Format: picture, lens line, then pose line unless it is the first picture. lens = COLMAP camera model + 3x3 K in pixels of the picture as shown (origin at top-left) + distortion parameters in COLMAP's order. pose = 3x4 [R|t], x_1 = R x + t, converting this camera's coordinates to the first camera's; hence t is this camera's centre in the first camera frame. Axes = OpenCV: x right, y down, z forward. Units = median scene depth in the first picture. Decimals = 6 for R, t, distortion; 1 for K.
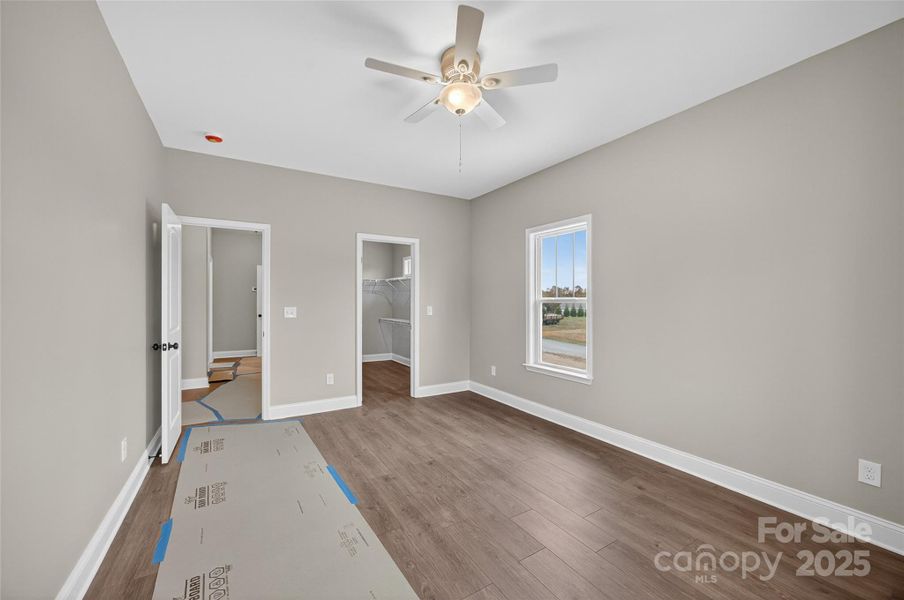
lens RADIAL K [[353.9, 0, 452.0], [0, 353.9, 300.0], [0, 0, 1]] dist [-0.001297, 0.000007]
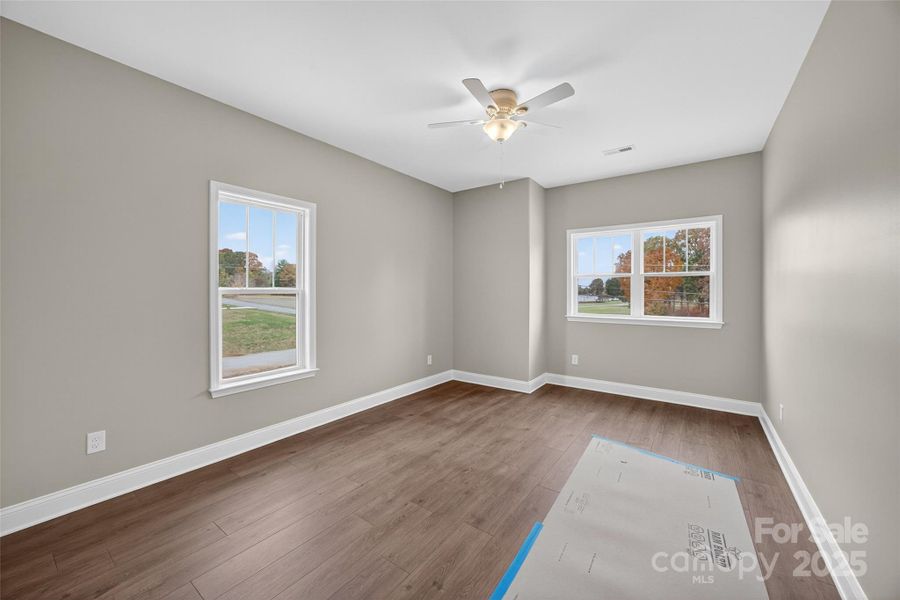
lens RADIAL K [[352.3, 0, 450.0], [0, 352.3, 300.0], [0, 0, 1]] dist [-0.001297, 0.000007]
pose [[-0.392920, -0.026122, 0.919202, -0.810071], [-0.011537, 0.999658, 0.023476, 0.001176], [-0.919500, -0.001381, -0.393087, 1.287302]]
